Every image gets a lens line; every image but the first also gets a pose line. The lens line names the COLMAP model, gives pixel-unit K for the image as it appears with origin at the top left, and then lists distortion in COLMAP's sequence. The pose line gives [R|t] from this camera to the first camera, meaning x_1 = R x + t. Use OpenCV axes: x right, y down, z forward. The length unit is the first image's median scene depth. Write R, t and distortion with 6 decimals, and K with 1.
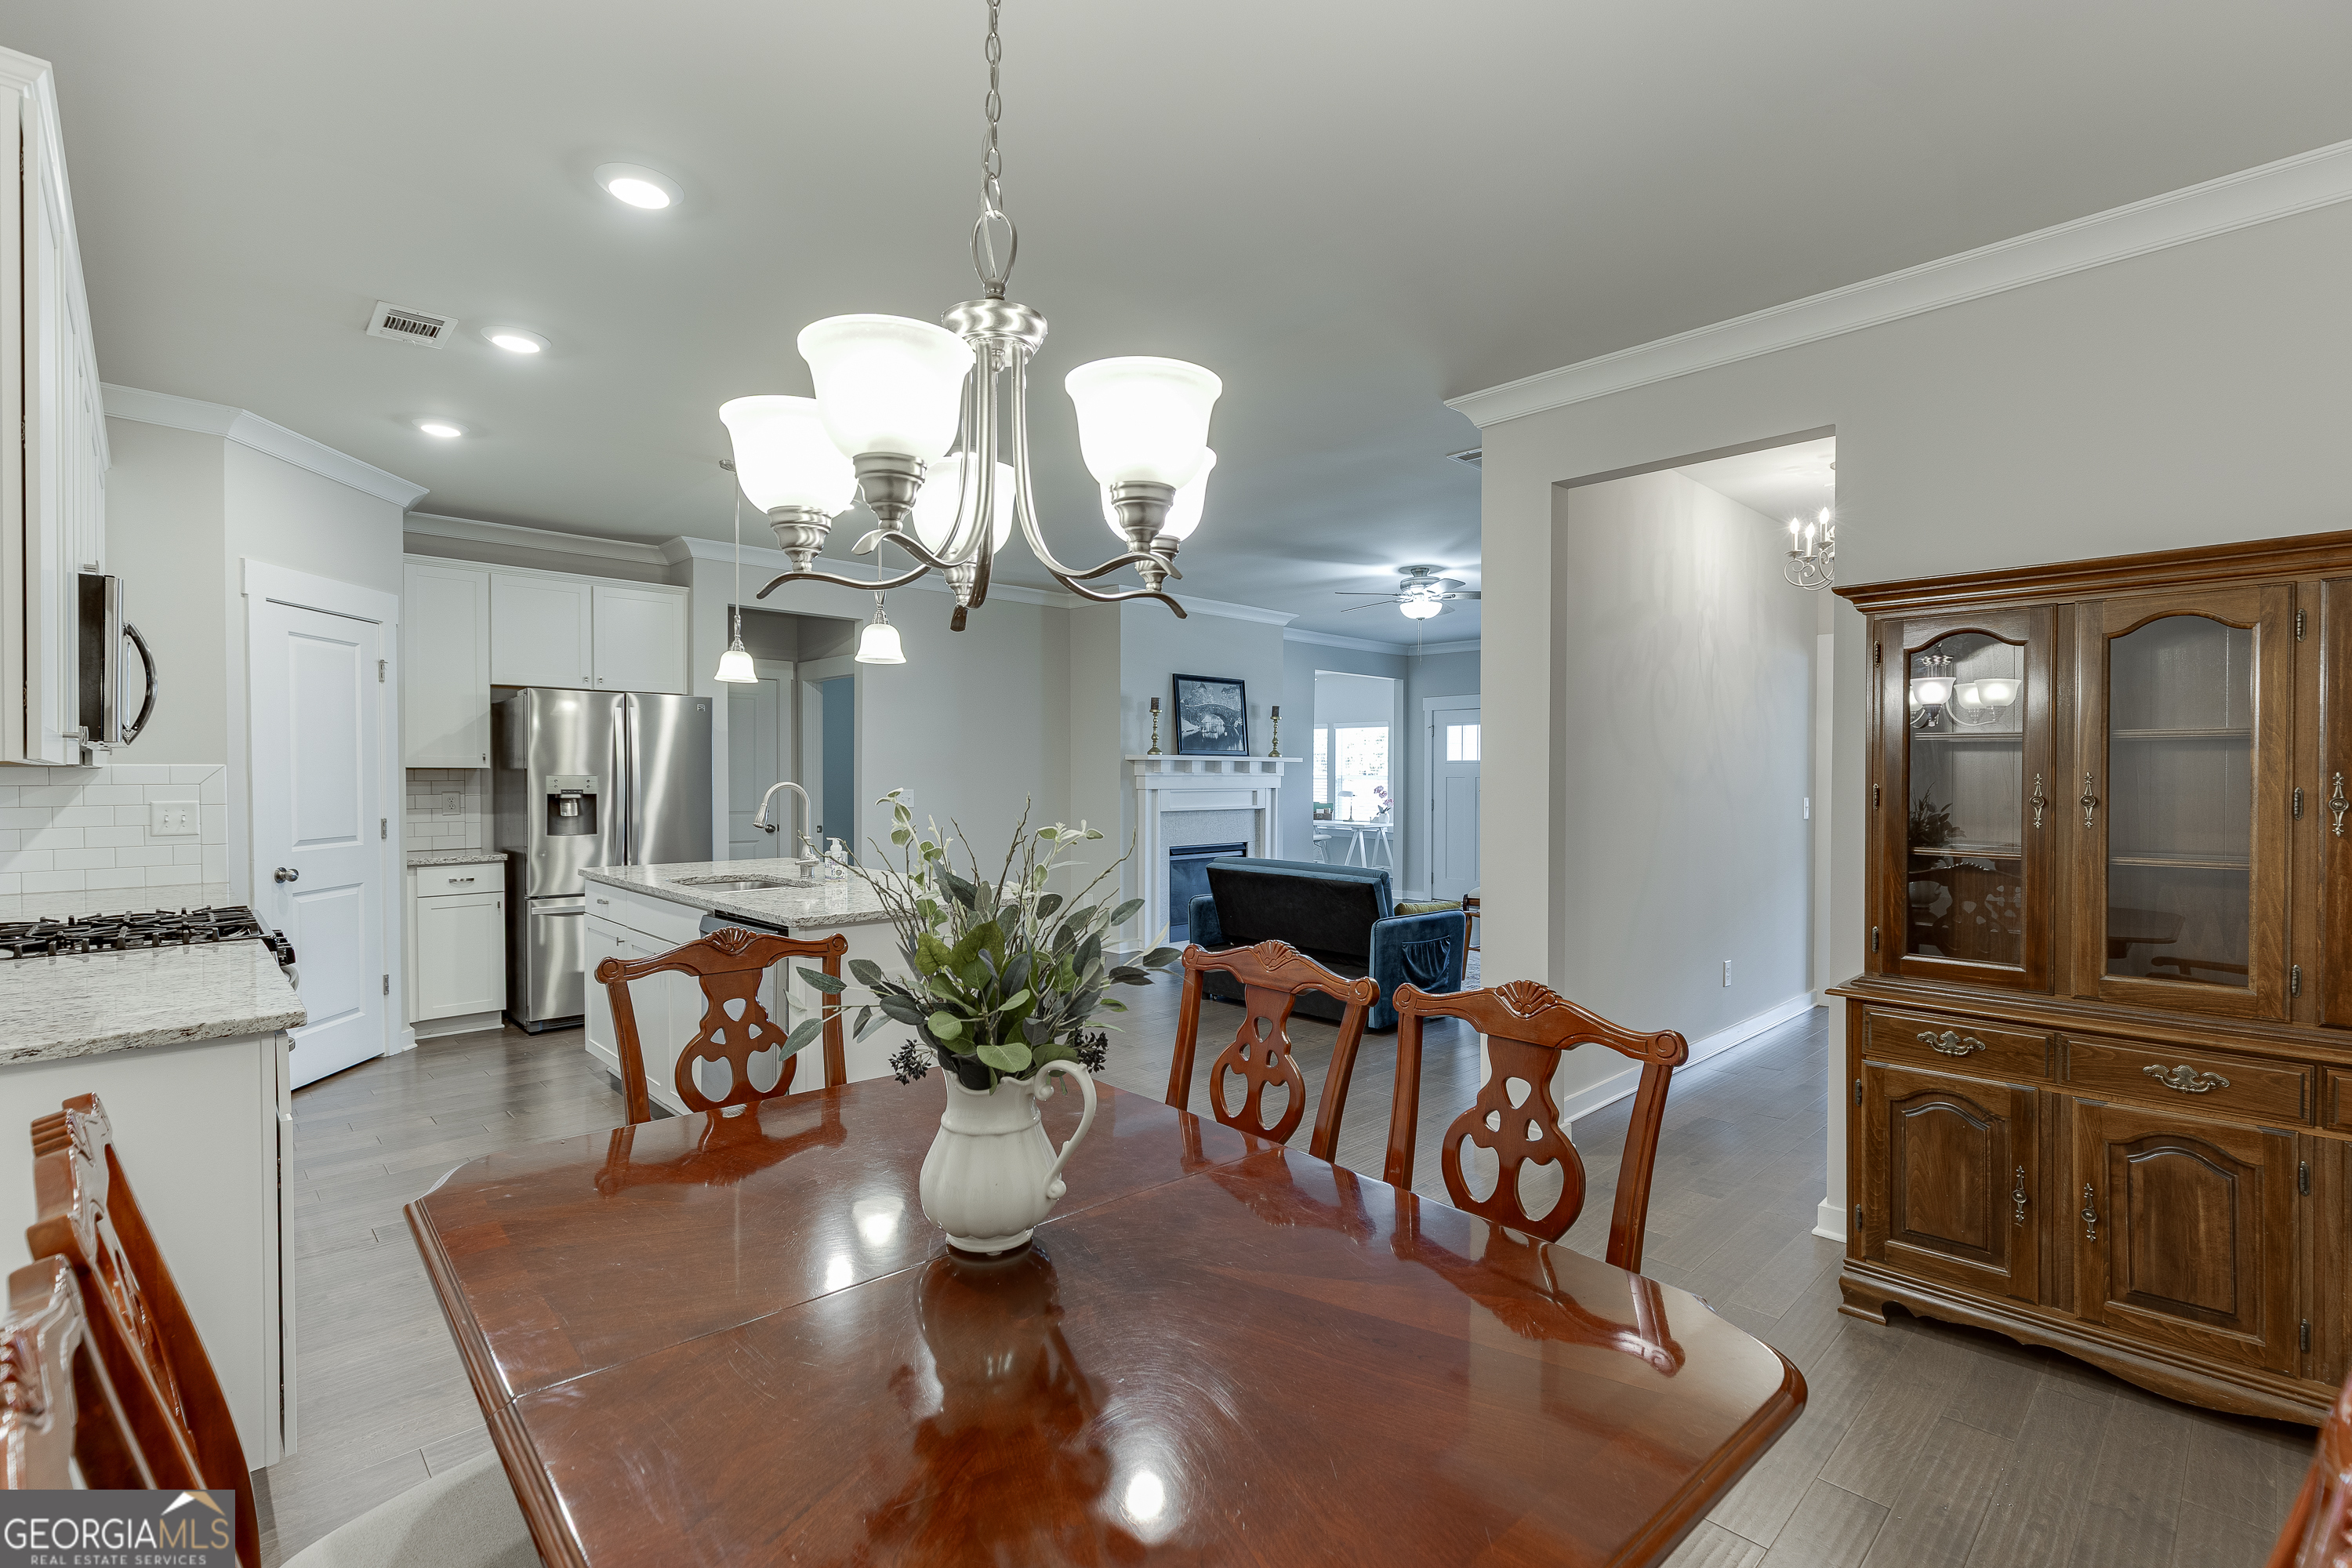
lens RADIAL K [[1058.3, 0, 1191.5], [0, 1058.3, 788.6], [0, 0, 1]] dist [0.017941, -0.000159]
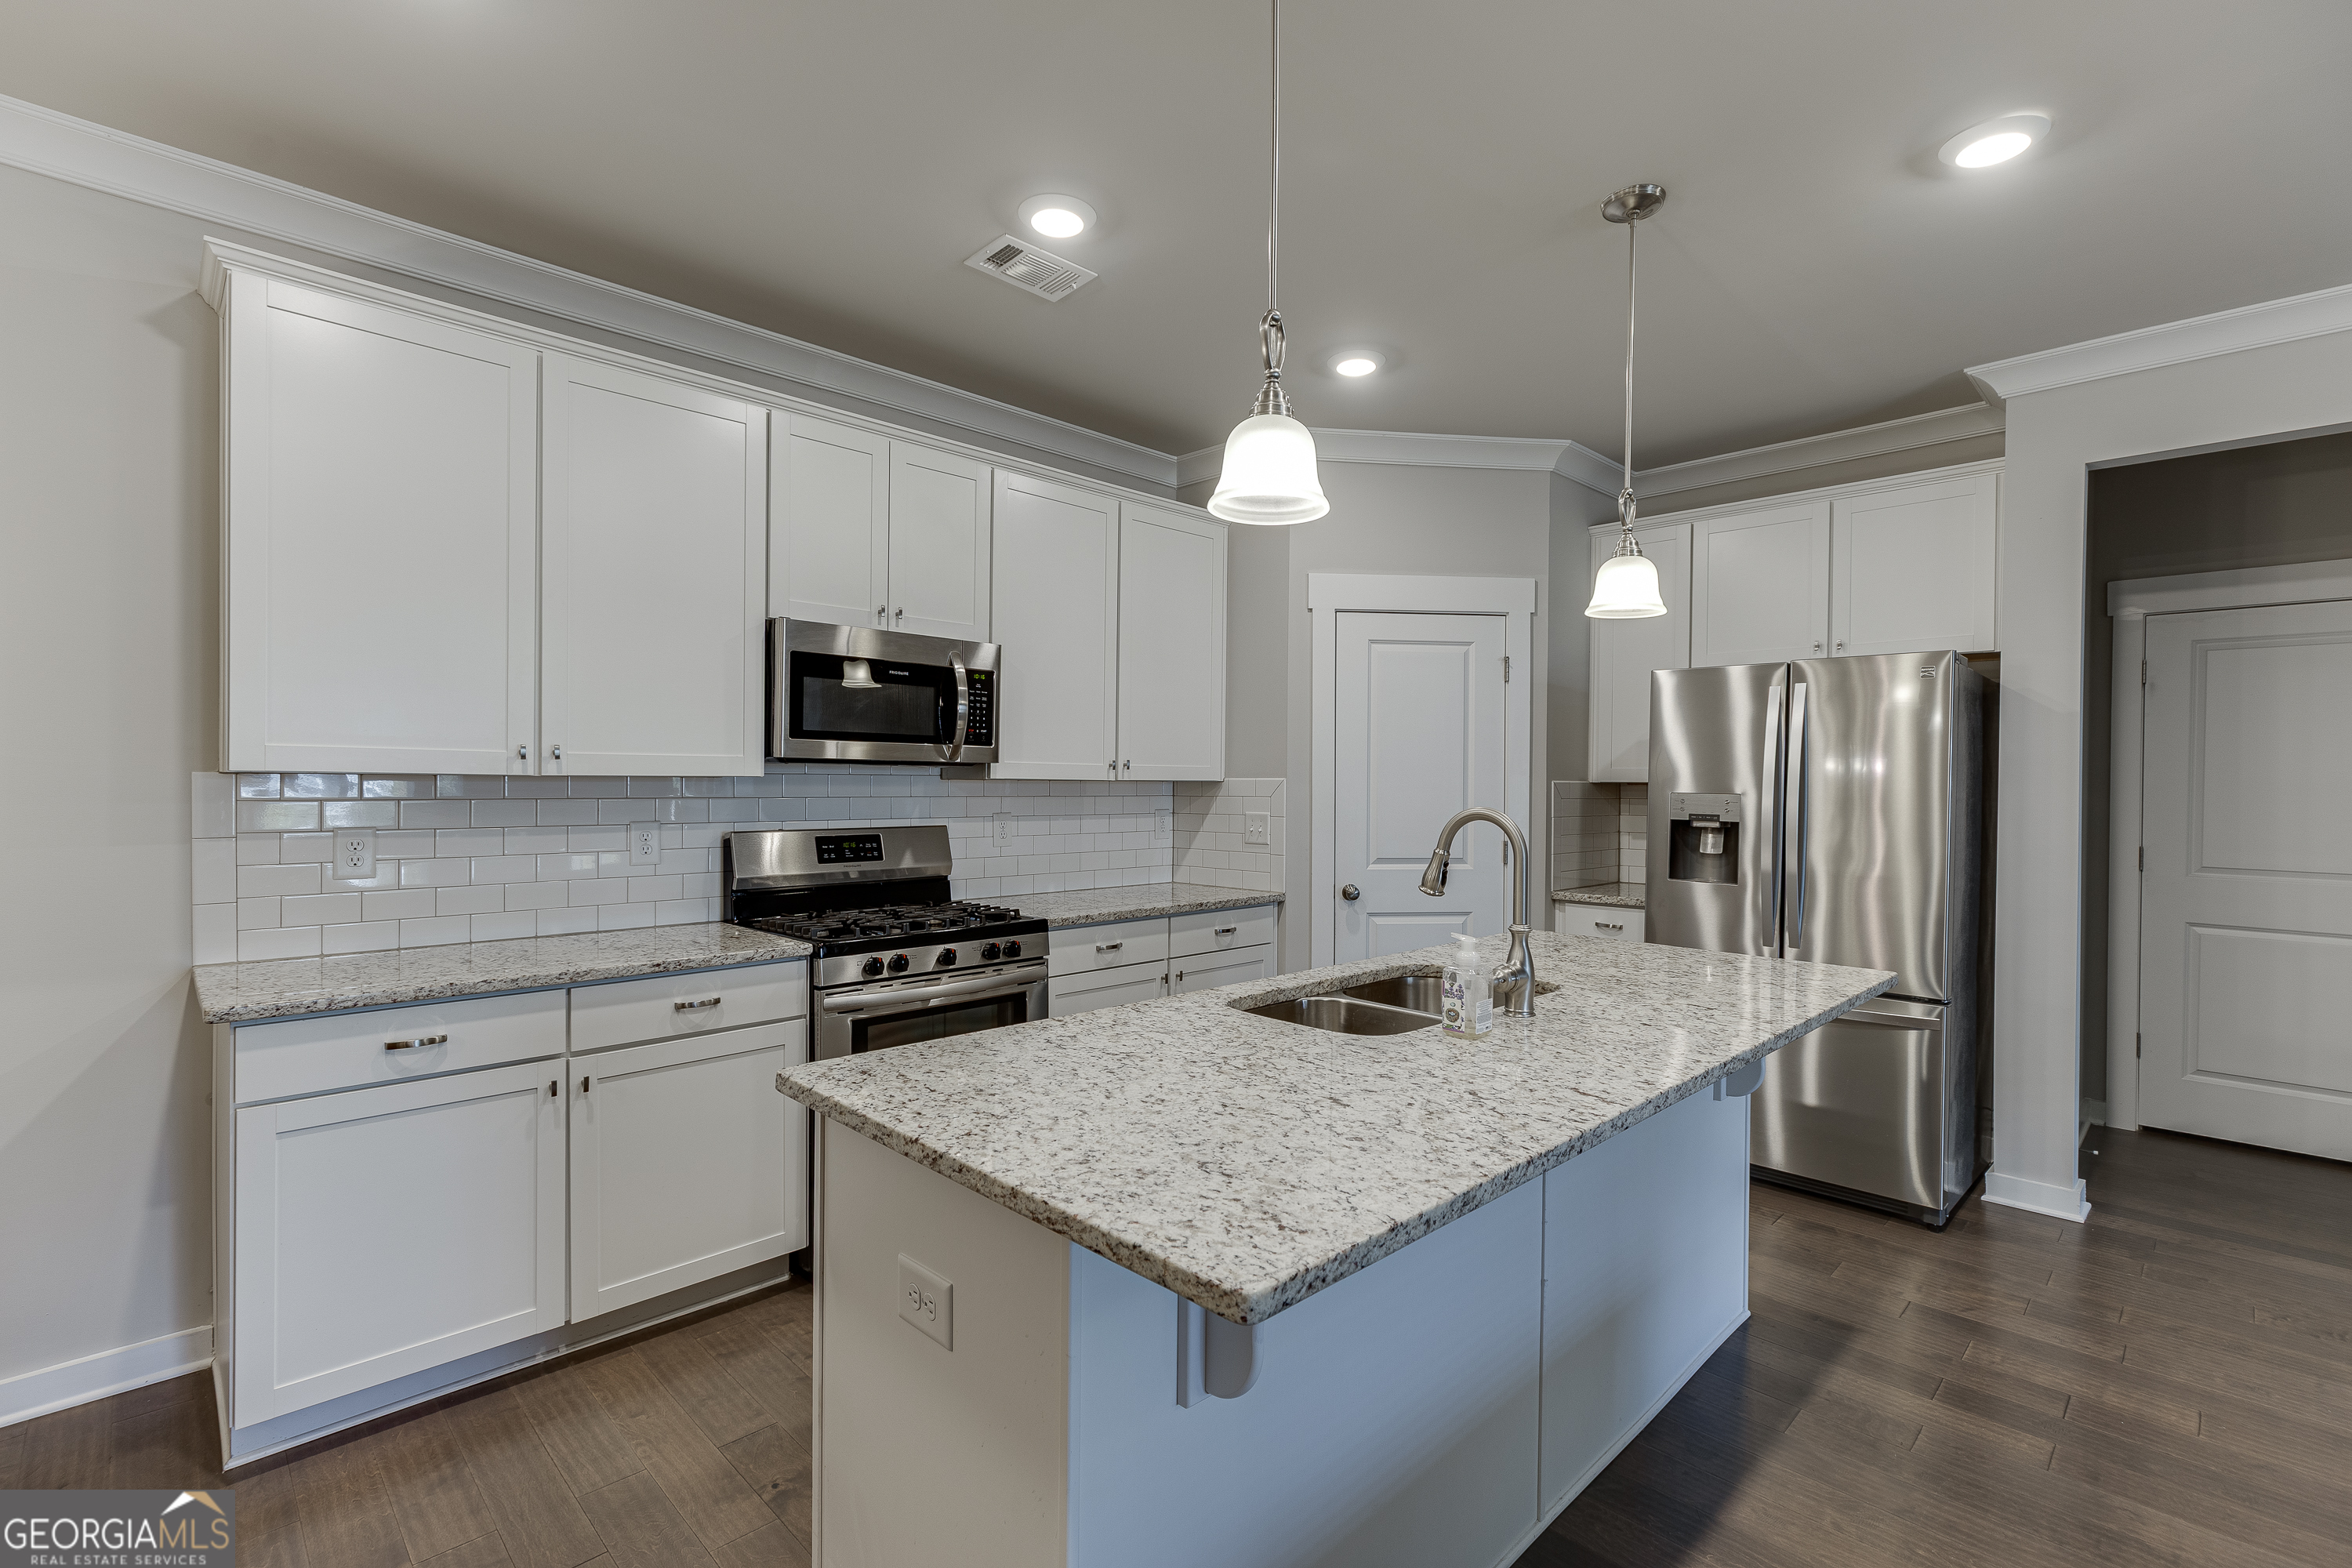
lens RADIAL K [[1050.5, 0, 1195.0], [0, 1050.5, 789.3], [0, 0, 1]] dist [0.001246, 0.000192]
pose [[0.022663, 0.004603, -0.999733, 0.069899], [-0.023013, 0.999727, 0.004081, -0.009583], [0.999478, 0.022914, 0.022763, 0.616552]]
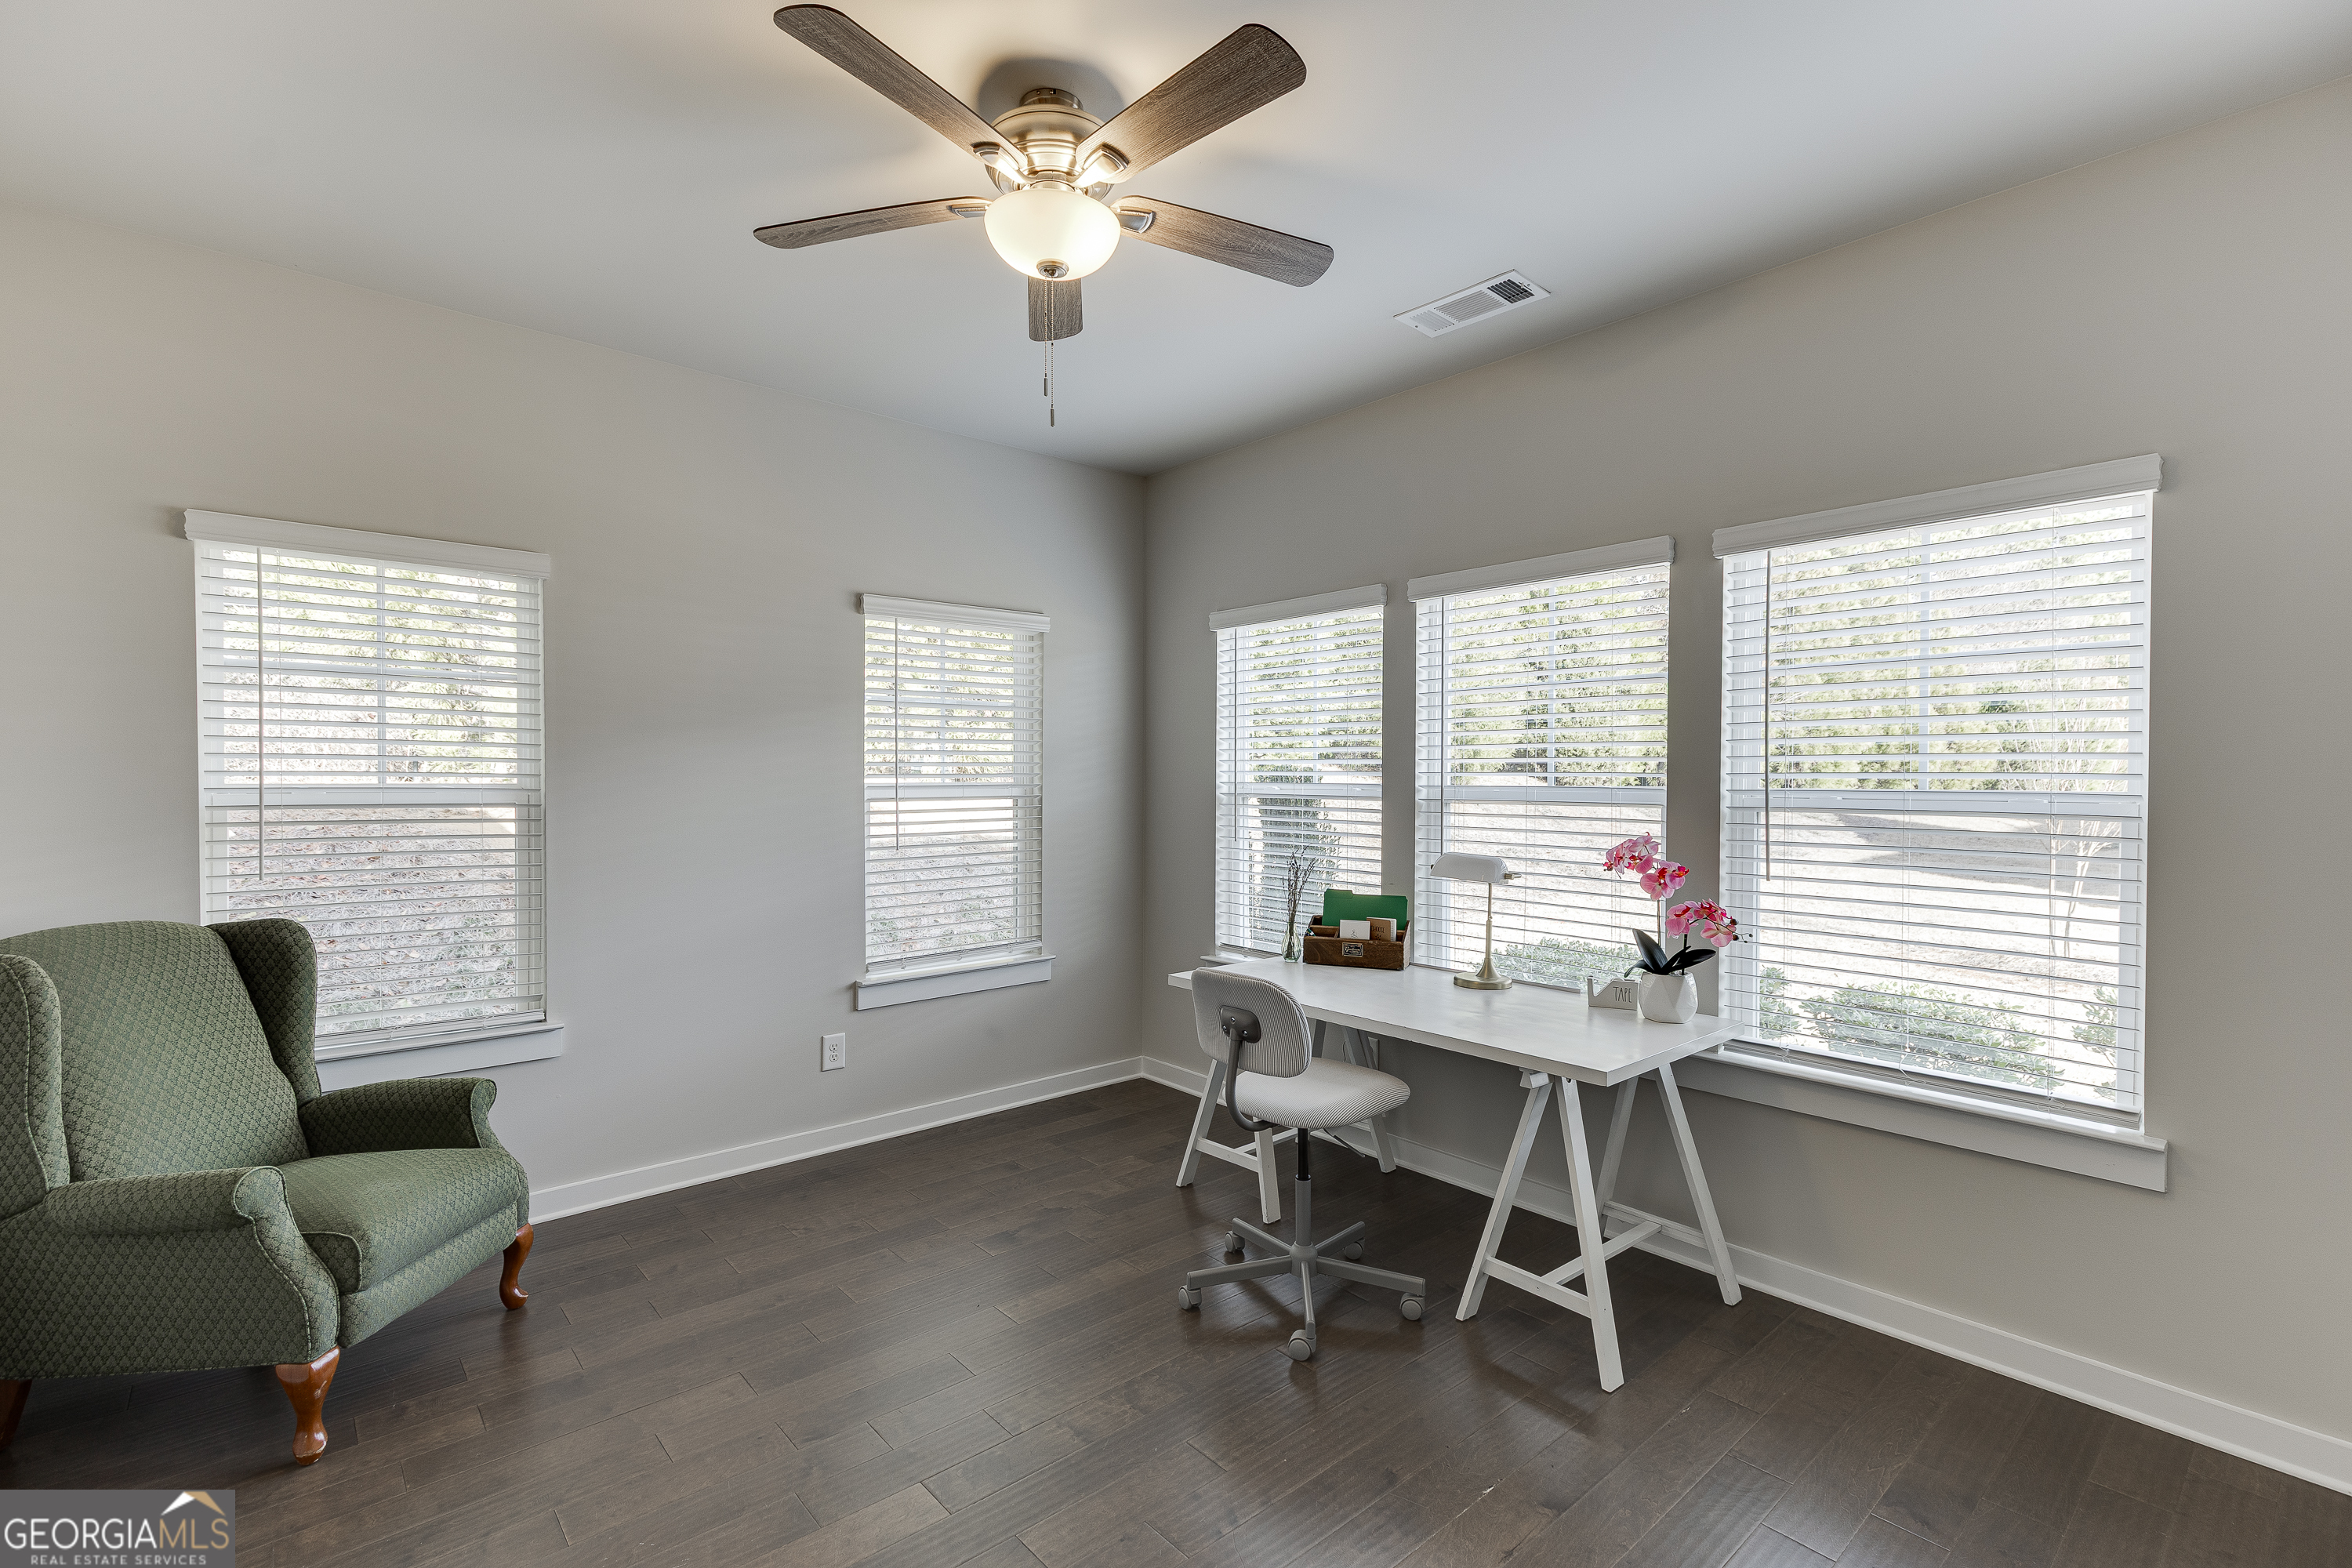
lens RADIAL K [[1050.5, 0, 1195.0], [0, 1050.5, 789.3], [0, 0, 1]] dist [0.001246, 0.000192]
pose [[0.999434, 0.002737, -0.033536, 0.228671], [-0.002749, 0.999996, -0.000303, -0.026392], [0.033535, 0.000395, 0.999437, 1.852670]]
